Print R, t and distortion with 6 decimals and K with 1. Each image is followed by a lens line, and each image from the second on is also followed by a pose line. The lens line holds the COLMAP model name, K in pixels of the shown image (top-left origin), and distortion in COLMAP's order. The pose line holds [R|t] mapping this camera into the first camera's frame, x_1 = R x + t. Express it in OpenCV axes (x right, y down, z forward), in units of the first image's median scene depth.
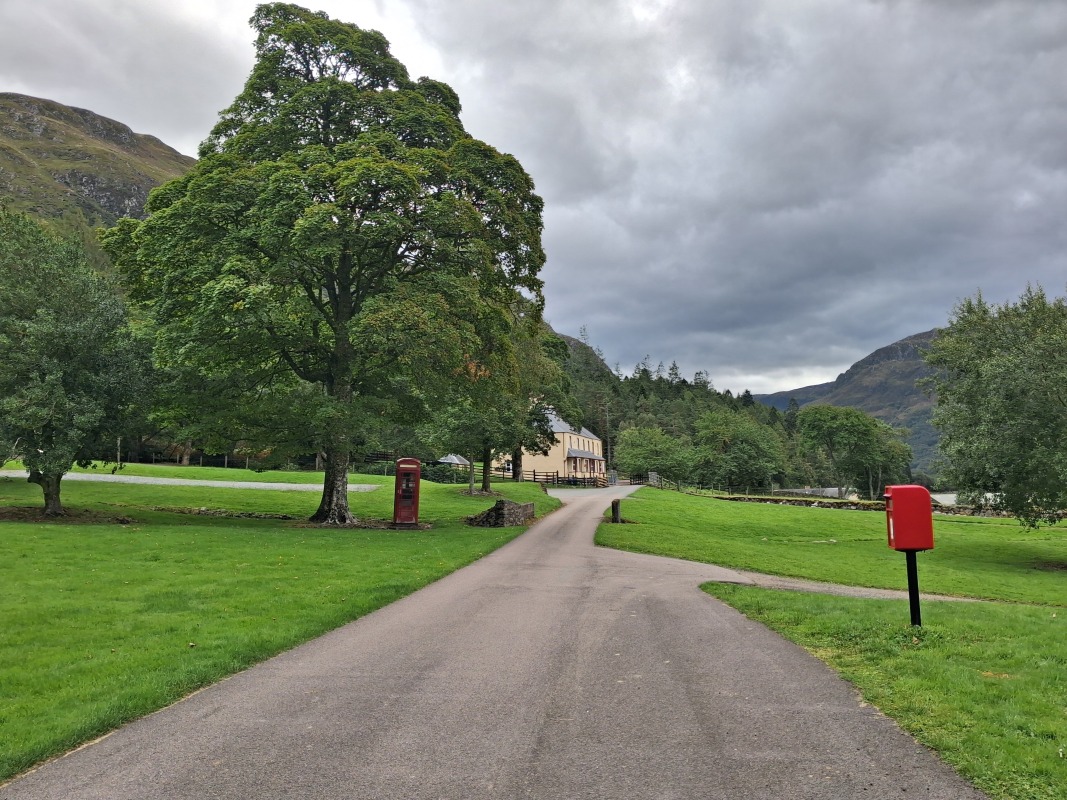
lens RADIAL K [[843.2, 0, 535.9], [0, 843.2, 393.5], [0, 0, 1]] dist [0.015784, -0.014907]
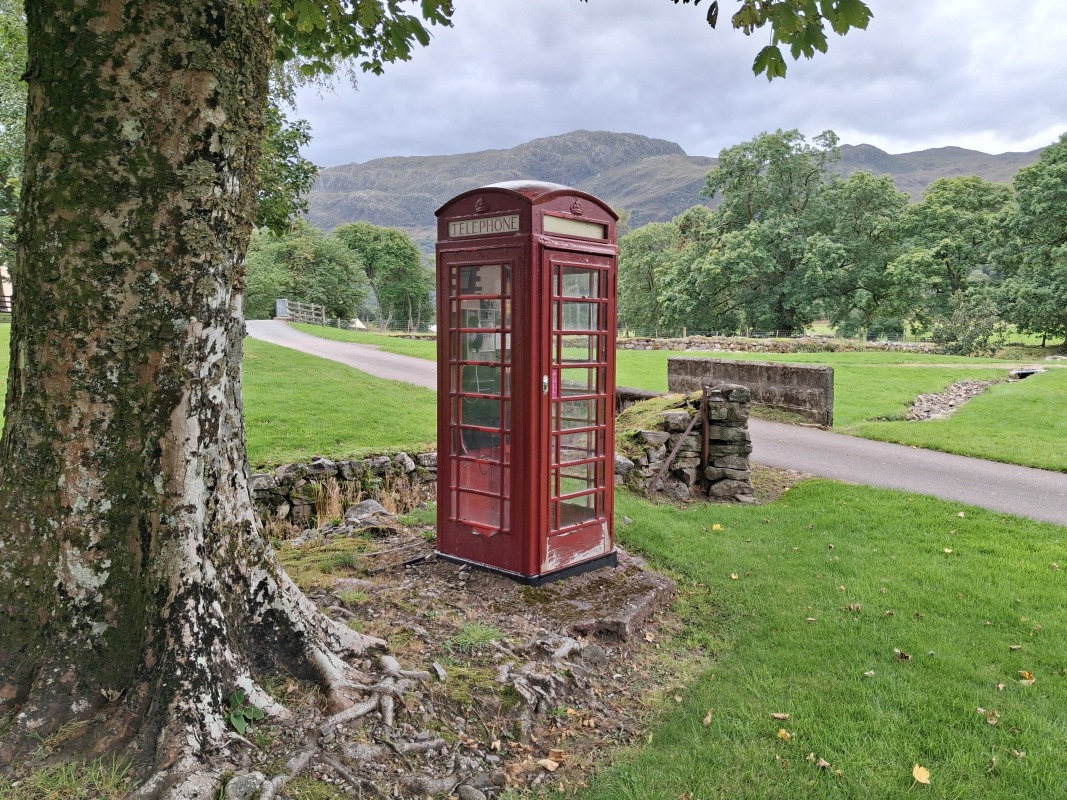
lens RADIAL K [[843.2, 0, 583.8], [0, 843.2, 412.4], [0, 0, 1]] dist [0.015784, -0.014907]
pose [[0.753660, -0.083284, 0.651967, -0.114874], [-0.061750, 0.978580, 0.196388, 0.038879], [-0.654358, -0.188268, 0.732373, 0.381443]]
